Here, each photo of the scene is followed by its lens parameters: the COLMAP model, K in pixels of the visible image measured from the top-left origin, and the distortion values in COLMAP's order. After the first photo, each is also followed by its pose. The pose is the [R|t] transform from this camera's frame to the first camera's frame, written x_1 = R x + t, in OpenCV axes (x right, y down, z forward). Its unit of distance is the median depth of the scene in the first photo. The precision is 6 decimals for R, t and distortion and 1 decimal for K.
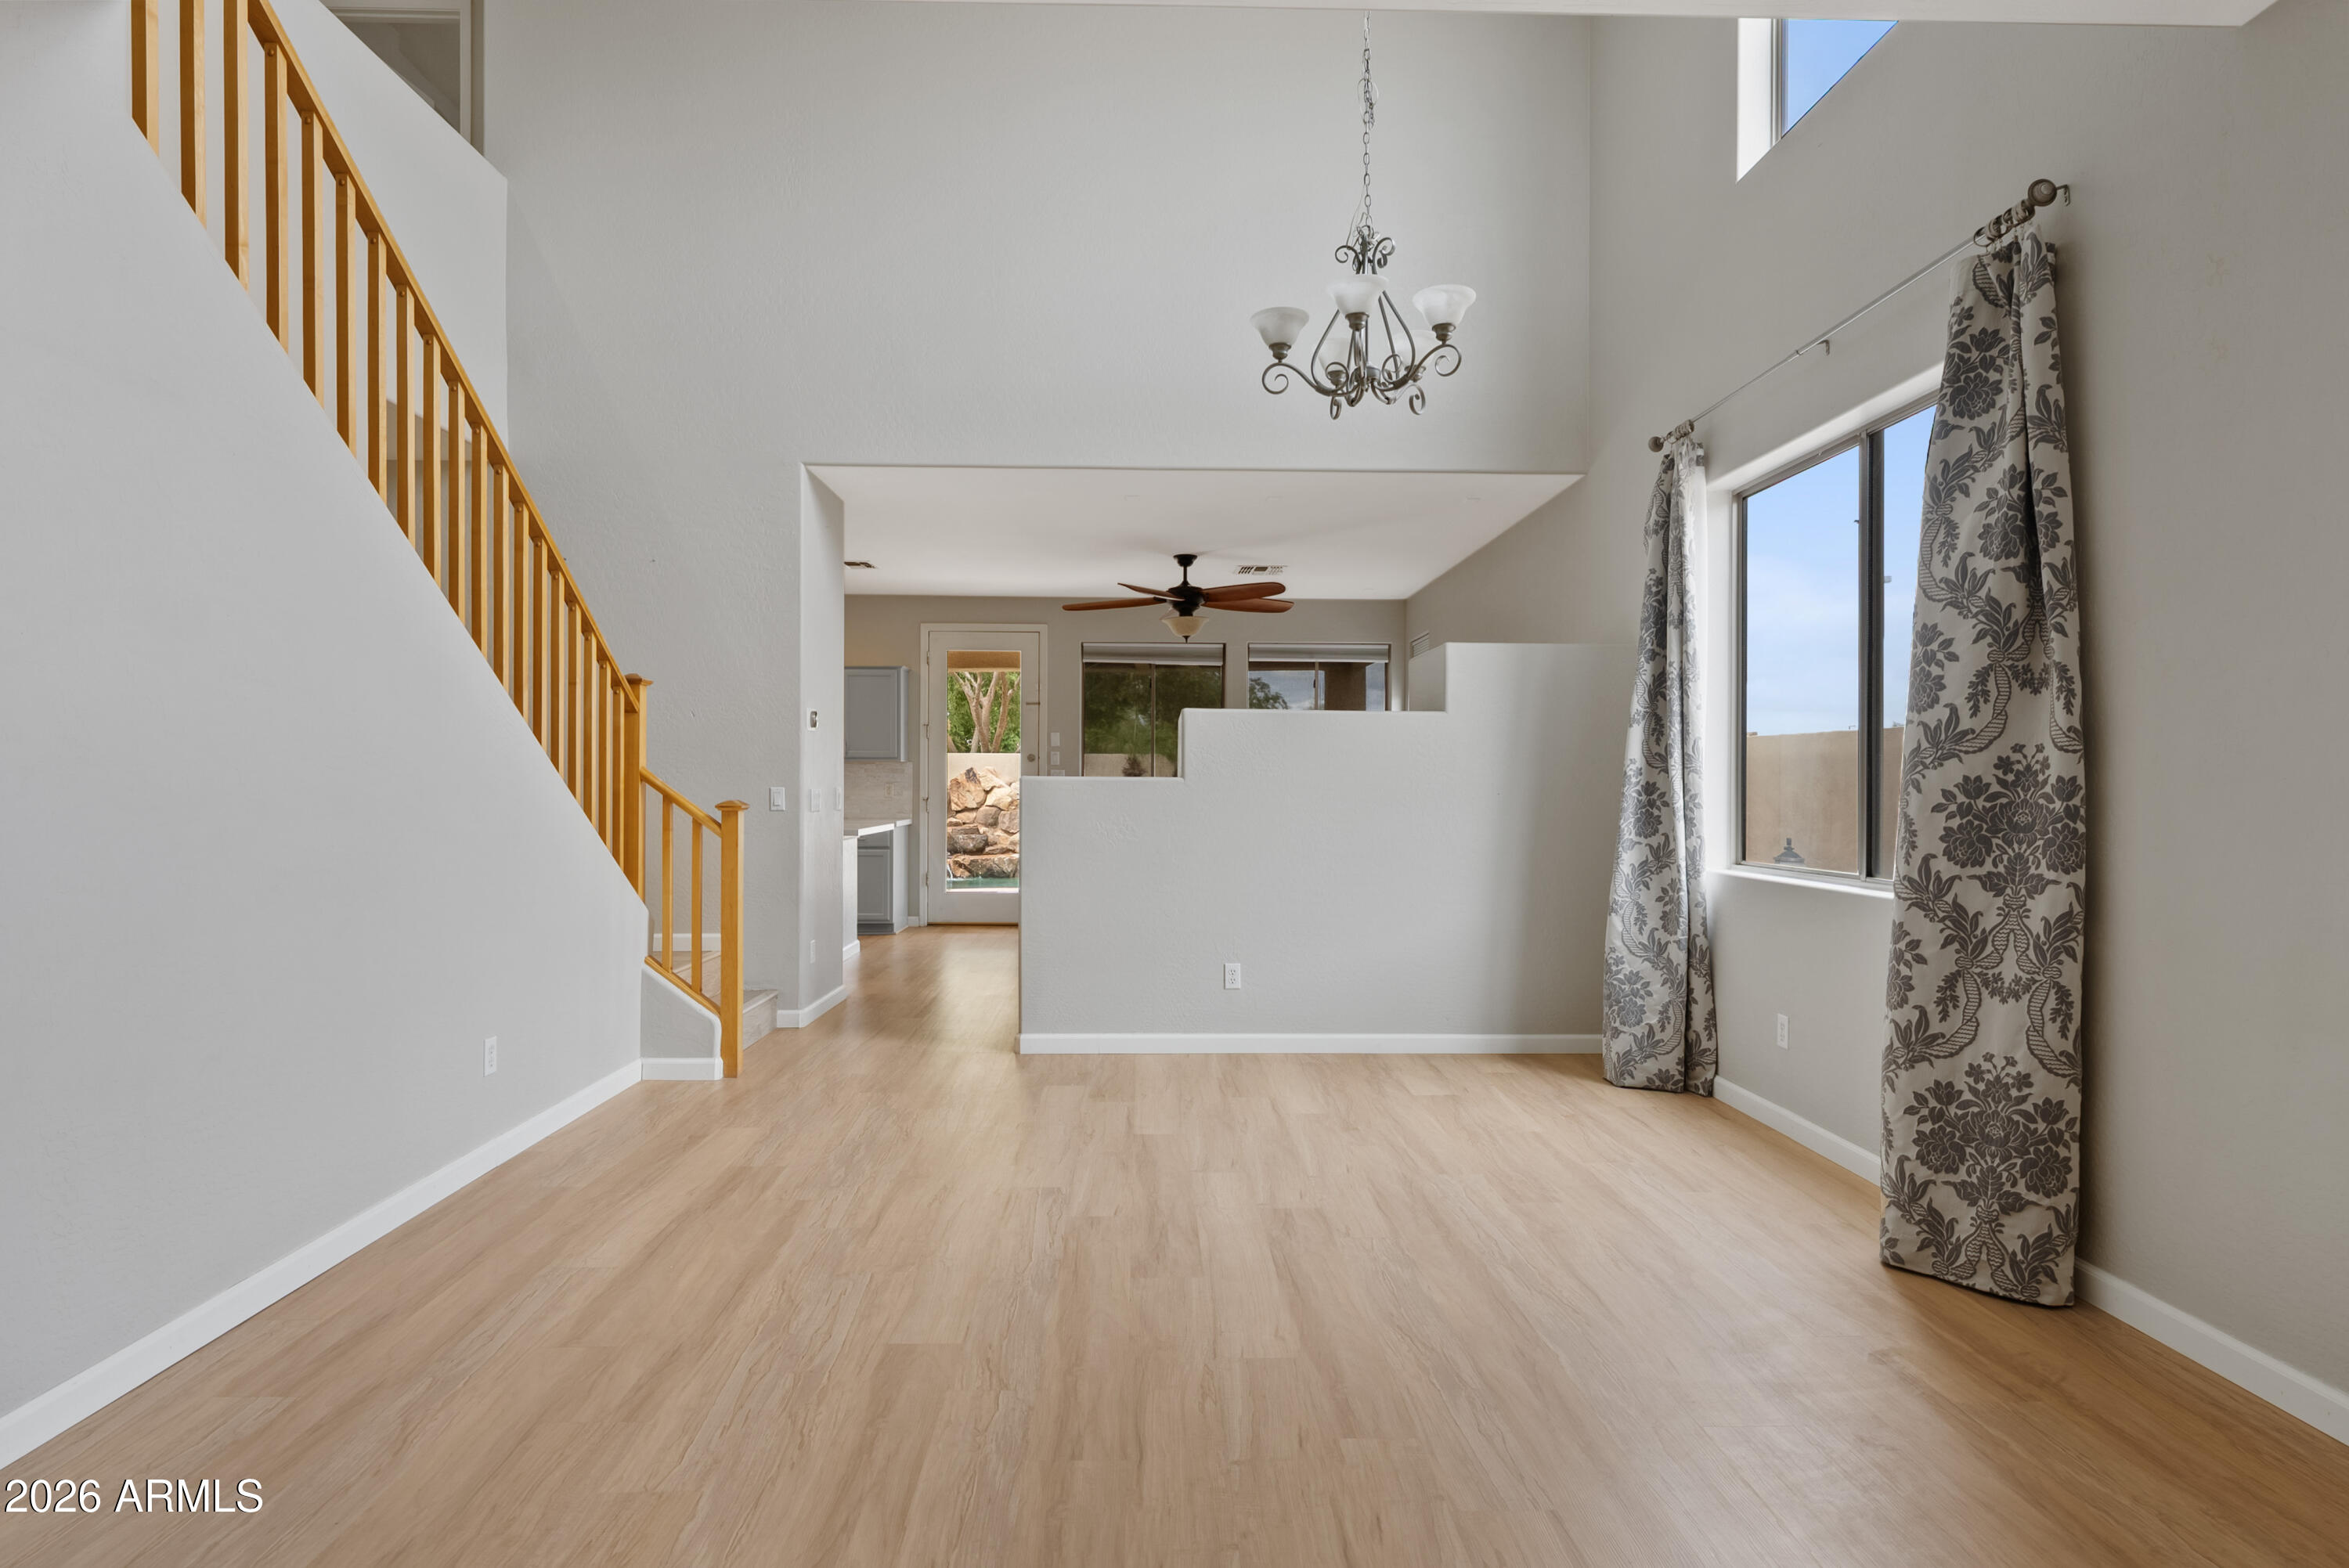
lens RADIAL K [[1250.4, 0, 1174.5], [0, 1250.4, 784.0], [0, 0, 1]] dist [0.002868, 0.001068]
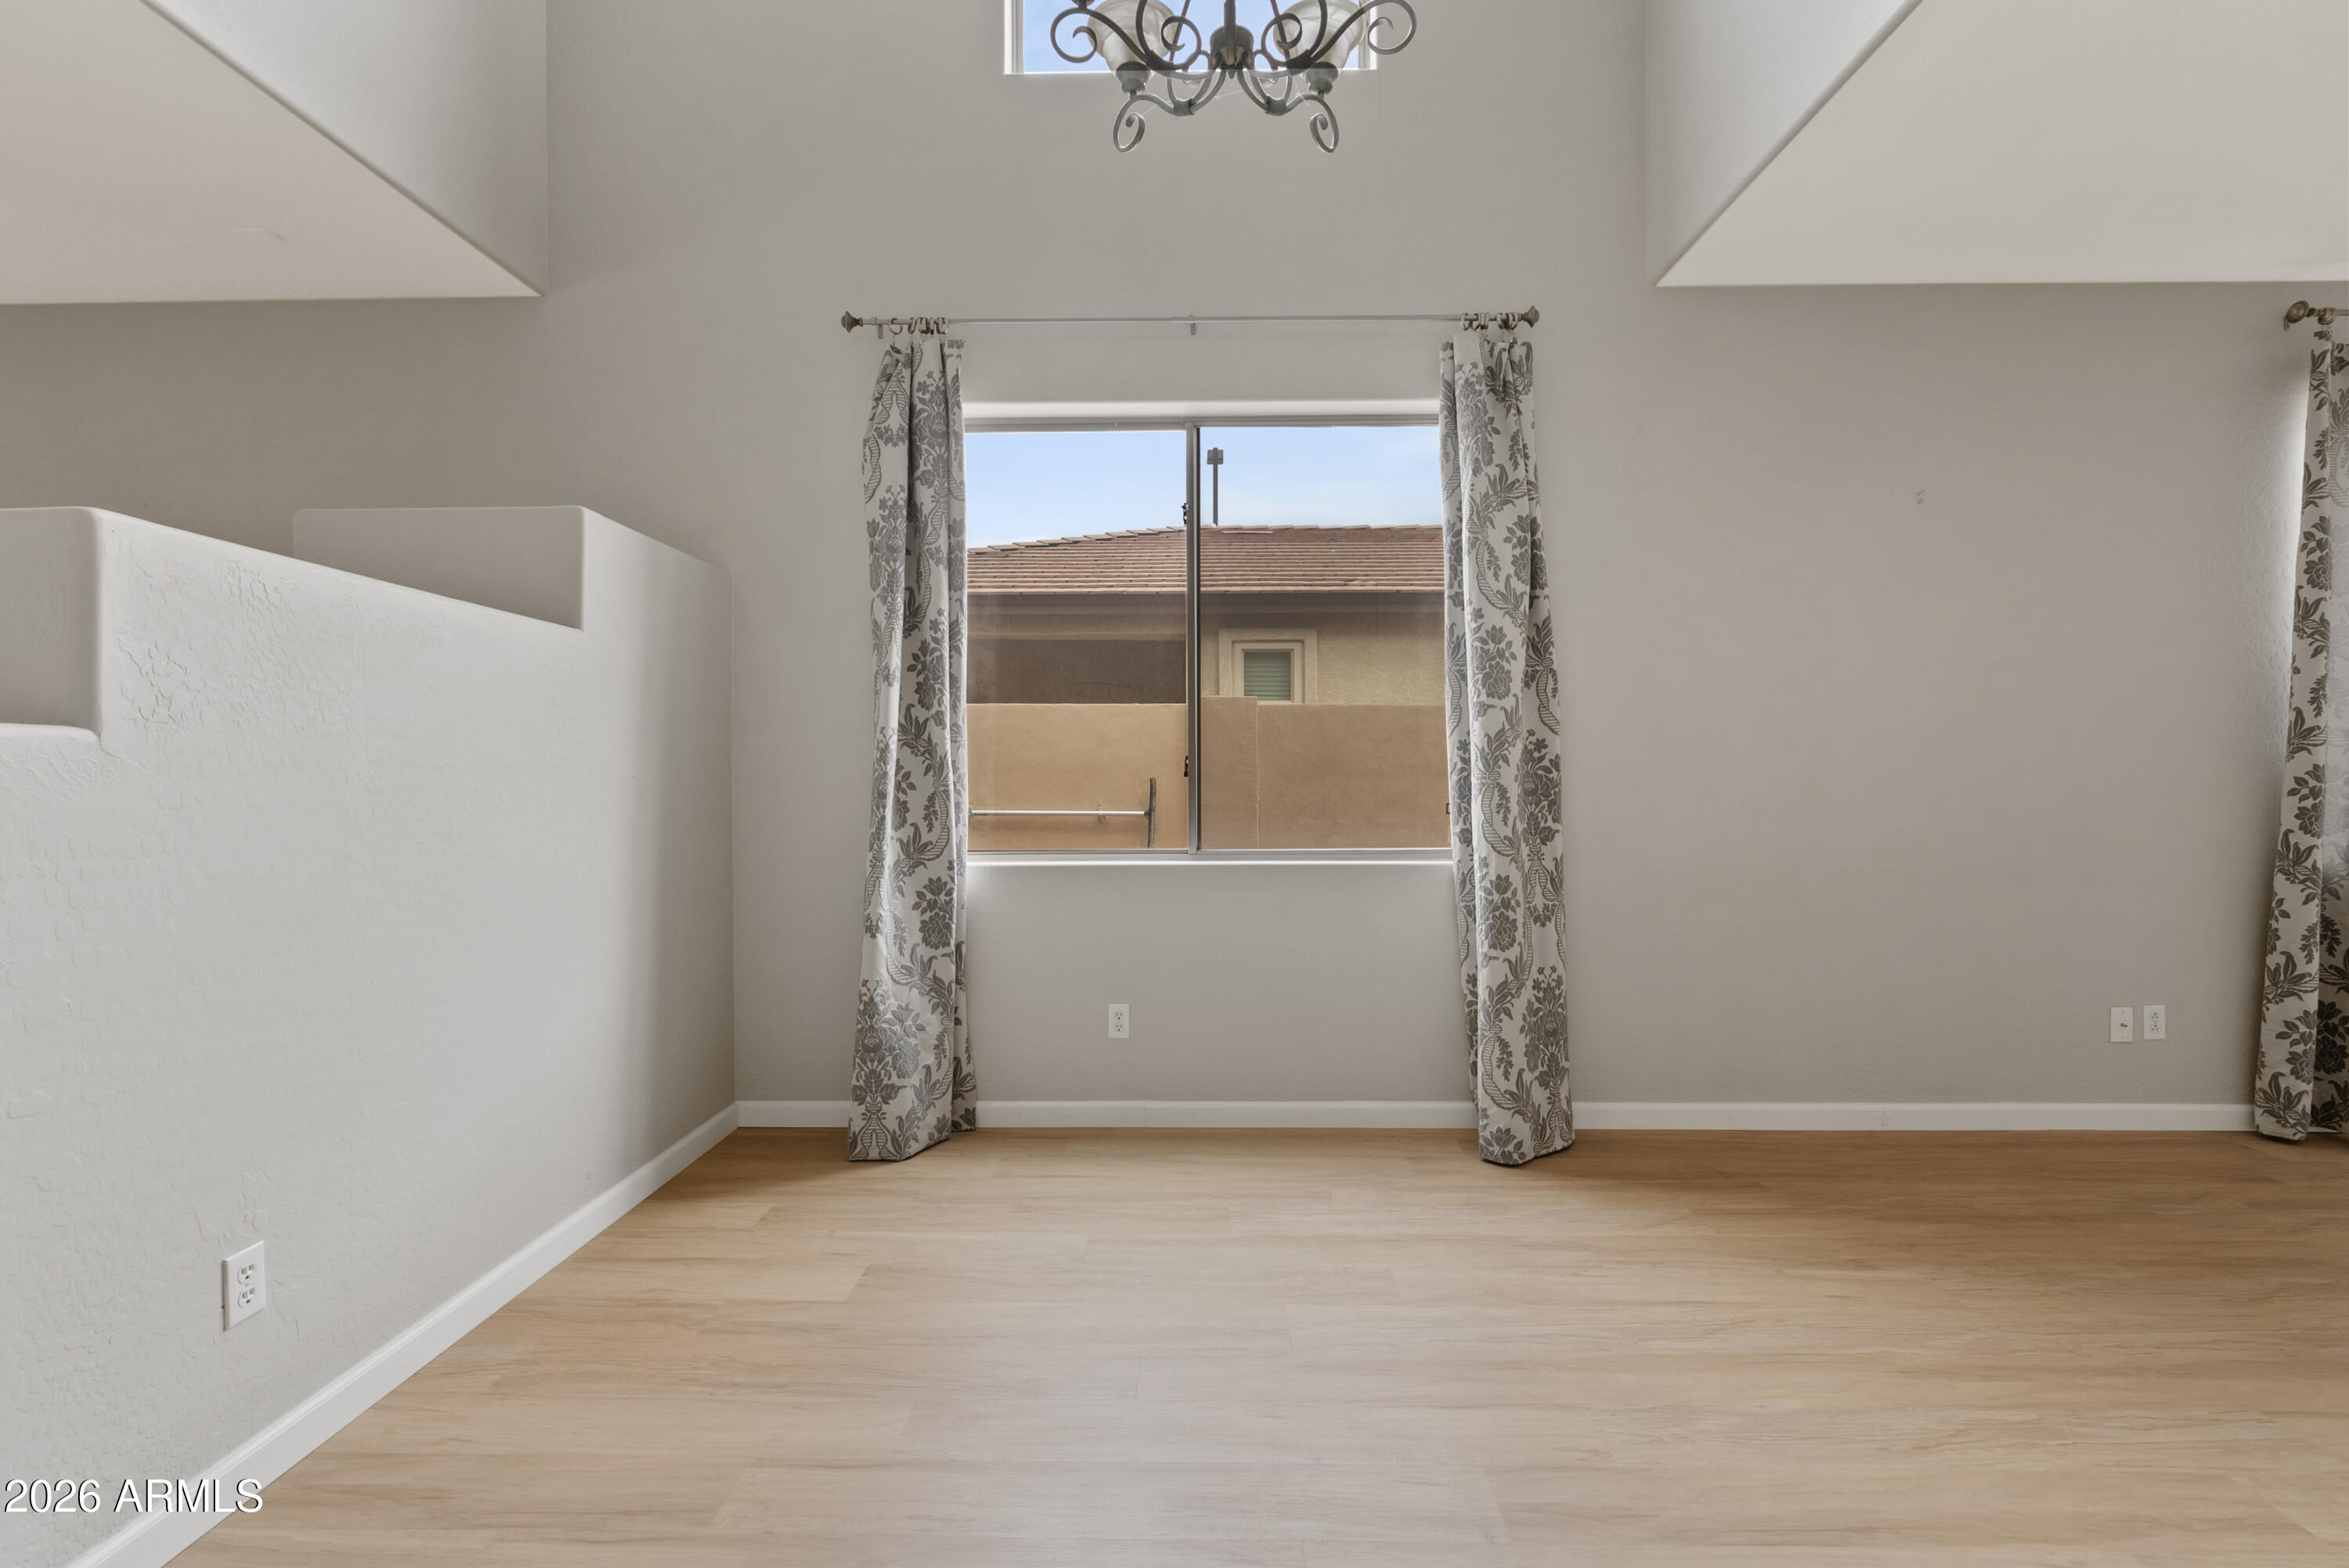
lens RADIAL K [[1055.2, 0, 1174.4], [0, 1055.2, 797.0], [0, 0, 1]] dist [-0.002792, -0.000049]
pose [[0.042824, -0.020823, 0.998866, -0.339174], [0.004160, 0.999778, 0.020663, 0.011811], [-0.999074, 0.003271, 0.042901, 1.008504]]
